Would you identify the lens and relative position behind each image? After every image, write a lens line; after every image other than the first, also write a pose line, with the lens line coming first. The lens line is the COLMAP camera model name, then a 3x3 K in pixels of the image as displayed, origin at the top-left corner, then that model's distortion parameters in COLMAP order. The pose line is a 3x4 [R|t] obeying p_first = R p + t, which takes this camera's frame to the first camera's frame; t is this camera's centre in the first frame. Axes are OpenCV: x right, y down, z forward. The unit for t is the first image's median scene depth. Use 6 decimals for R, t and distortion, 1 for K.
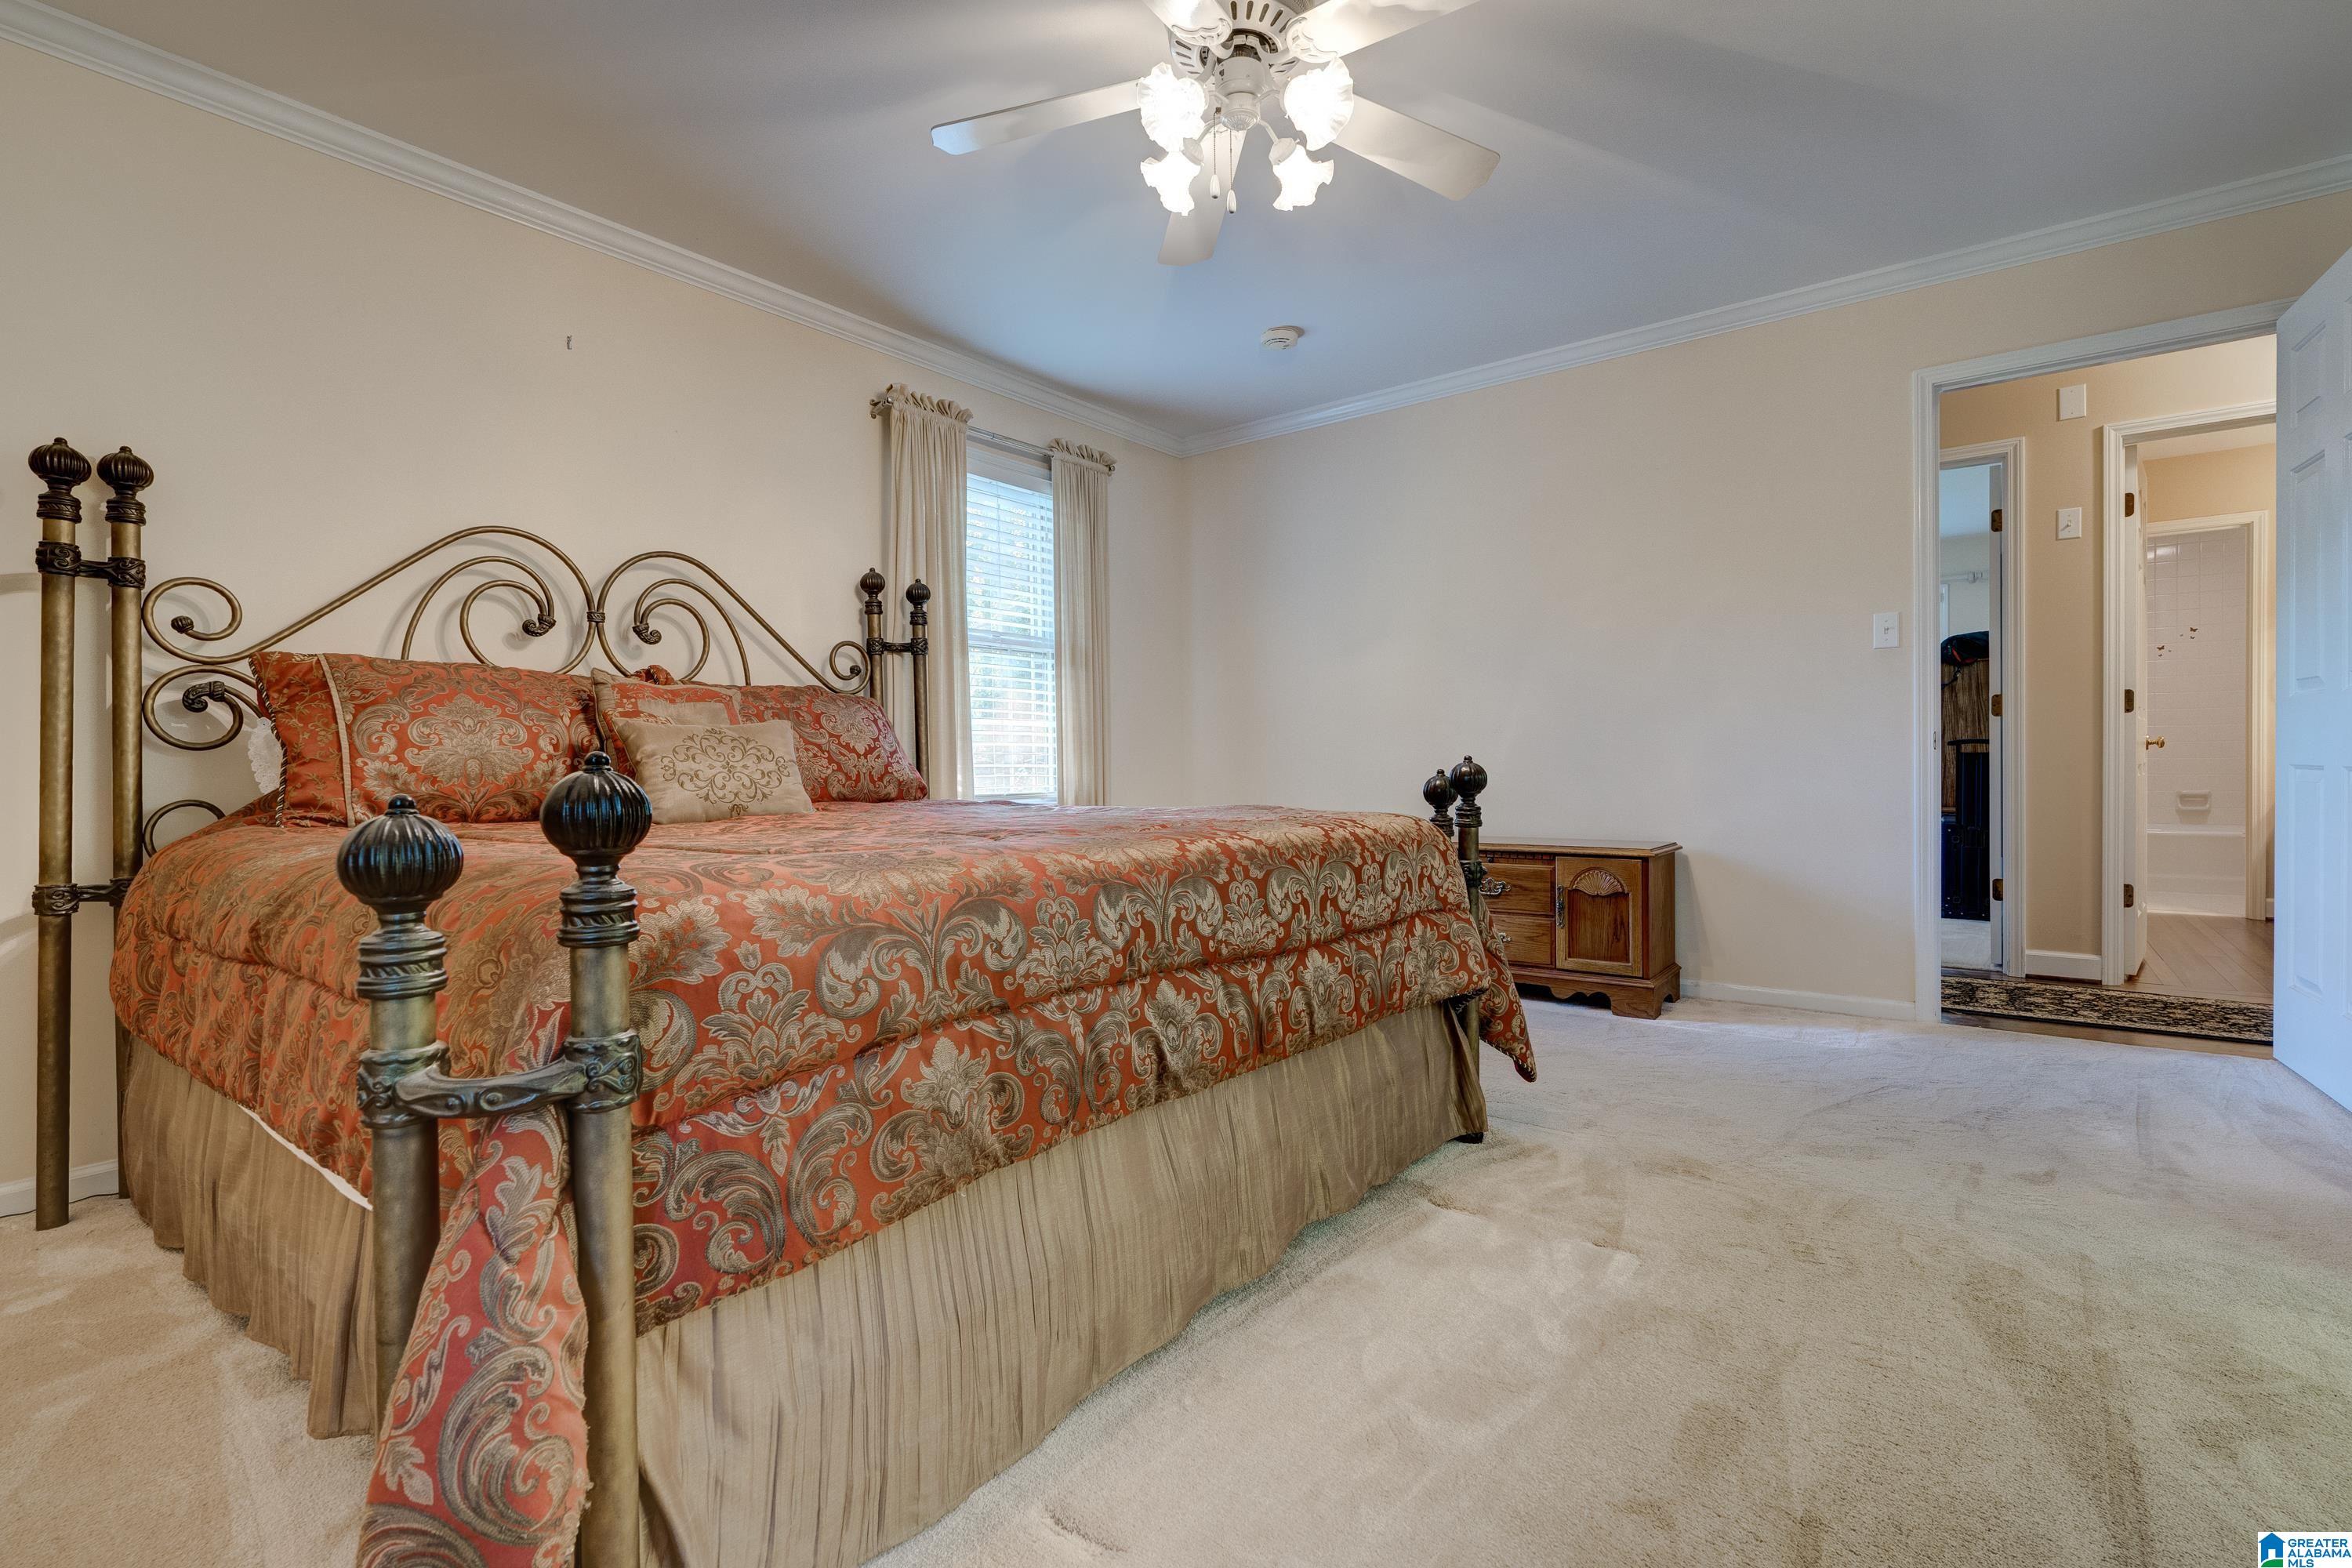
lens RADIAL K [[1075.1, 0, 1178.5], [0, 1075.1, 766.8], [0, 0, 1]] dist [0.003611, 0.000168]
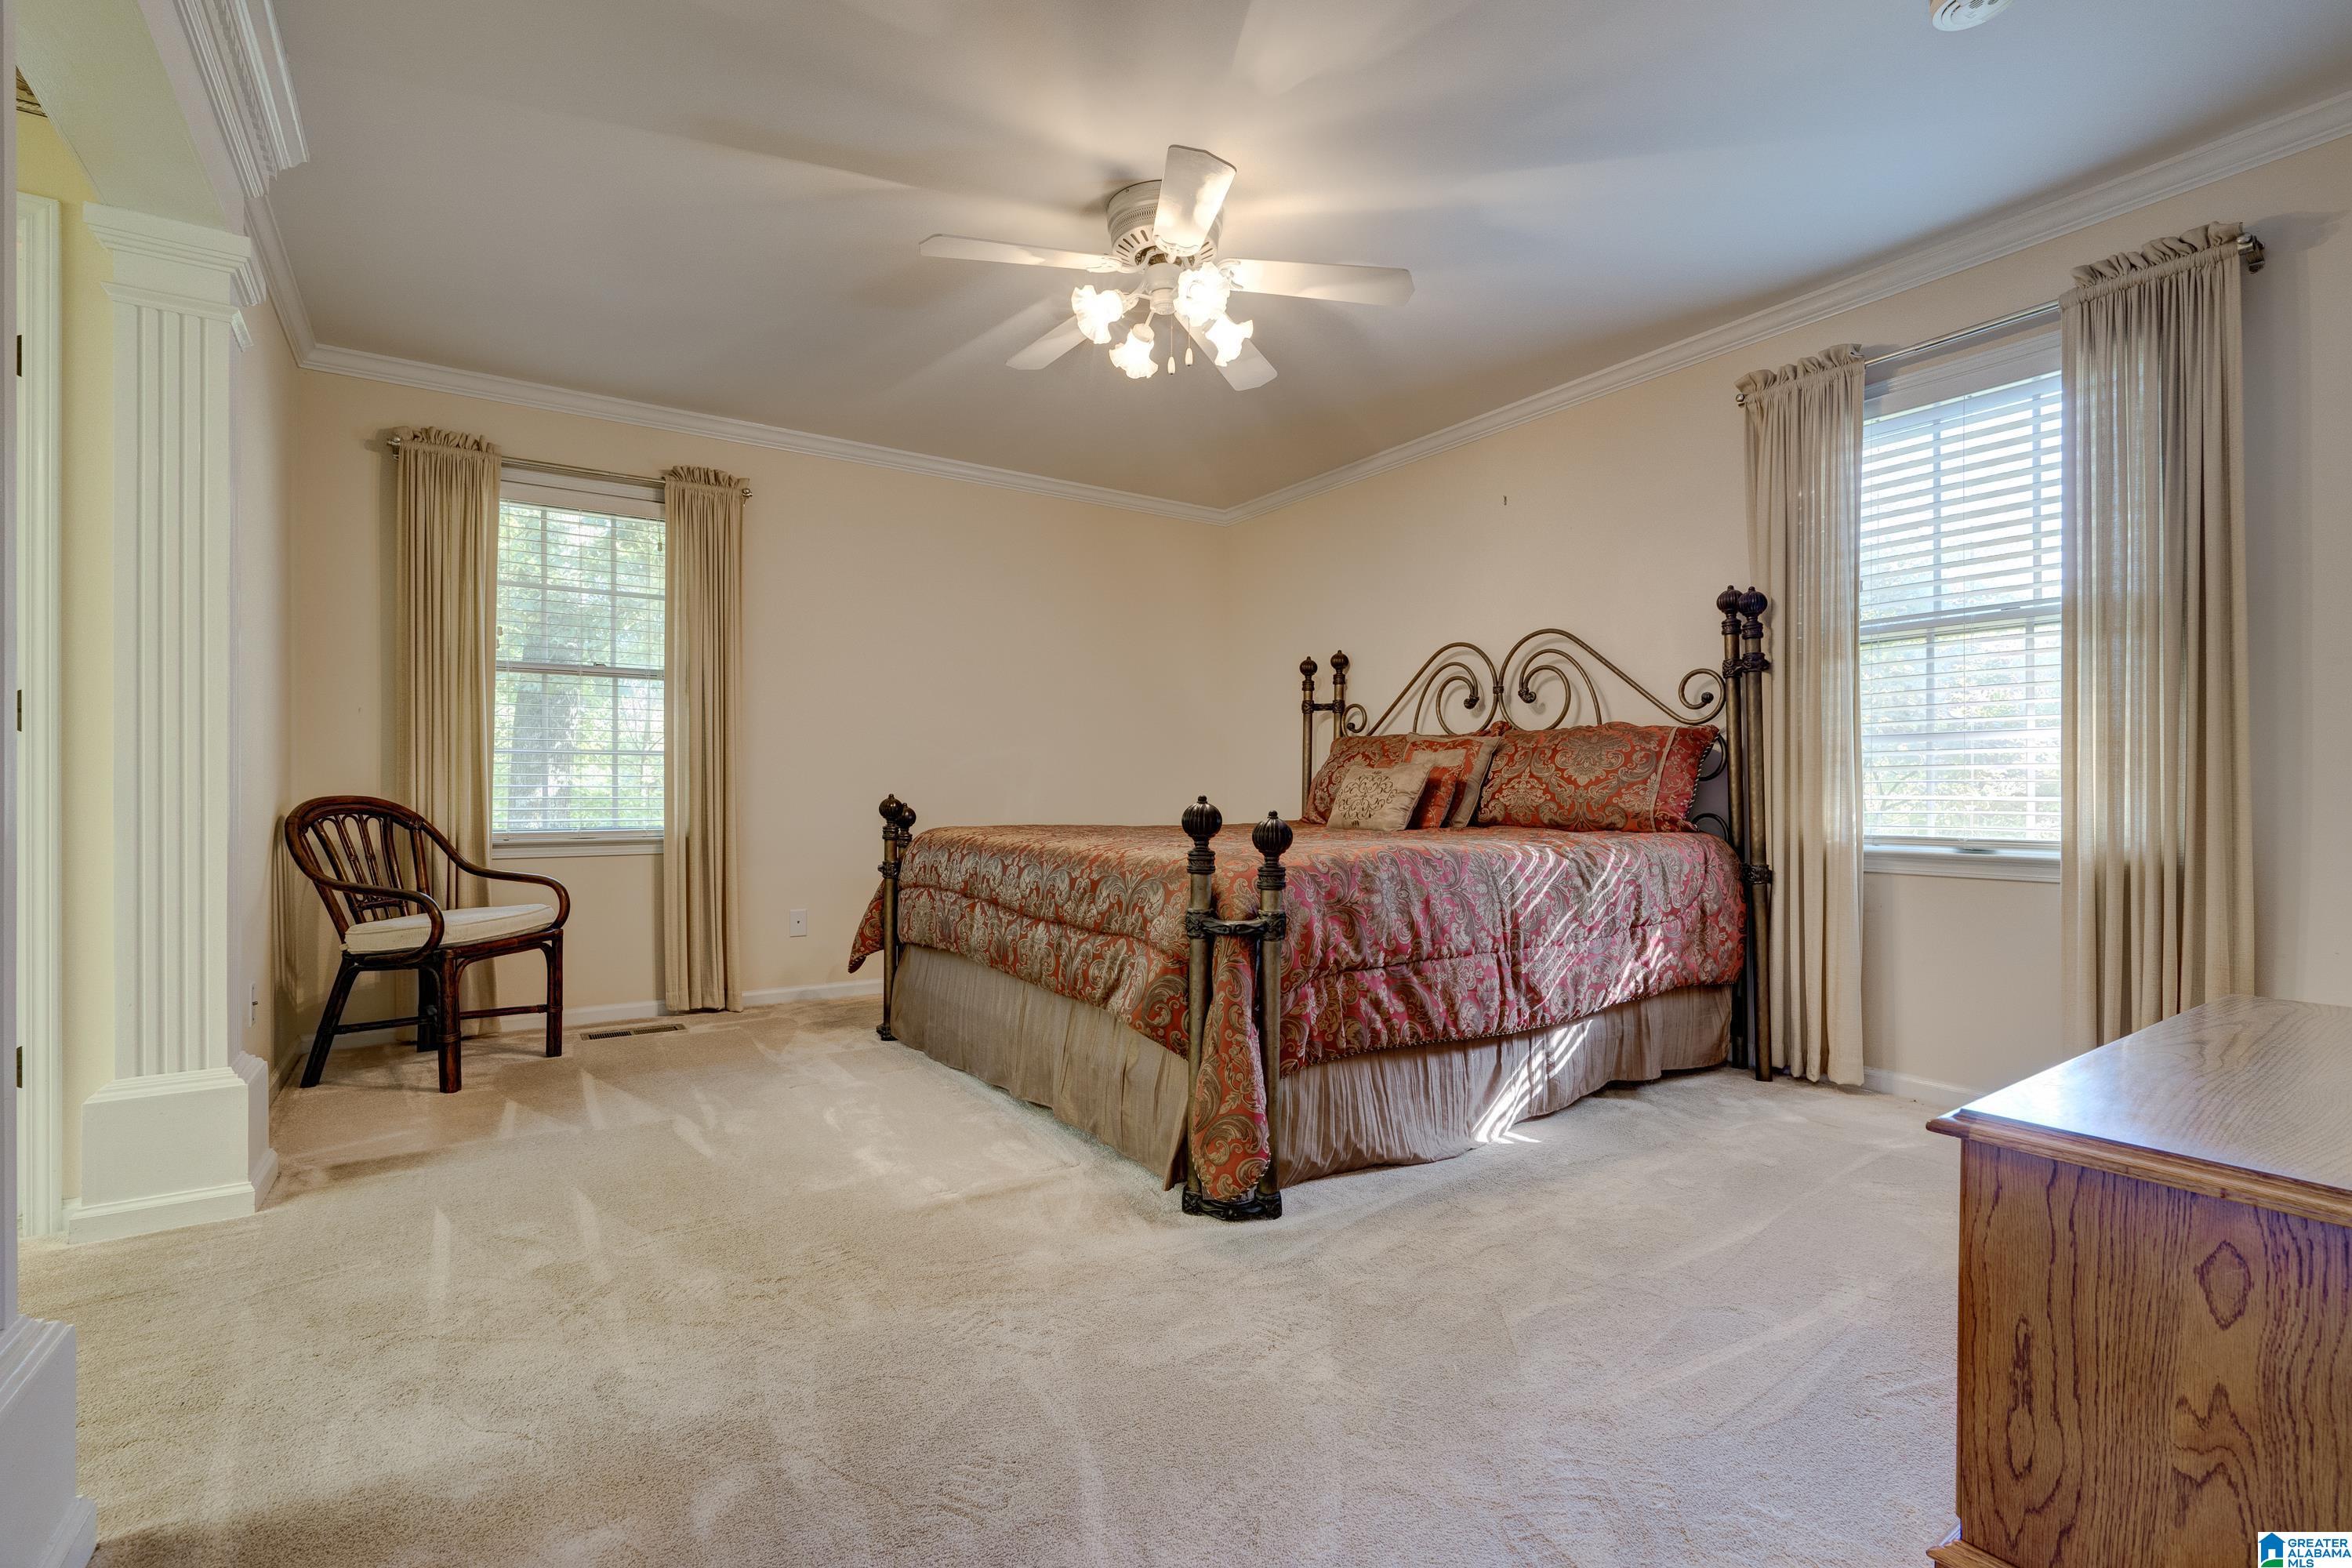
lens RADIAL K [[1075.1, 0, 1182.4], [0, 1075.1, 791.1], [0, 0, 1]] dist [0.003611, 0.000168]
pose [[-0.330071, 0.009941, -0.943904, 0.910289], [-0.000446, 0.999943, 0.010688, -0.018589], [0.943956, 0.003949, -0.330048, 1.031541]]
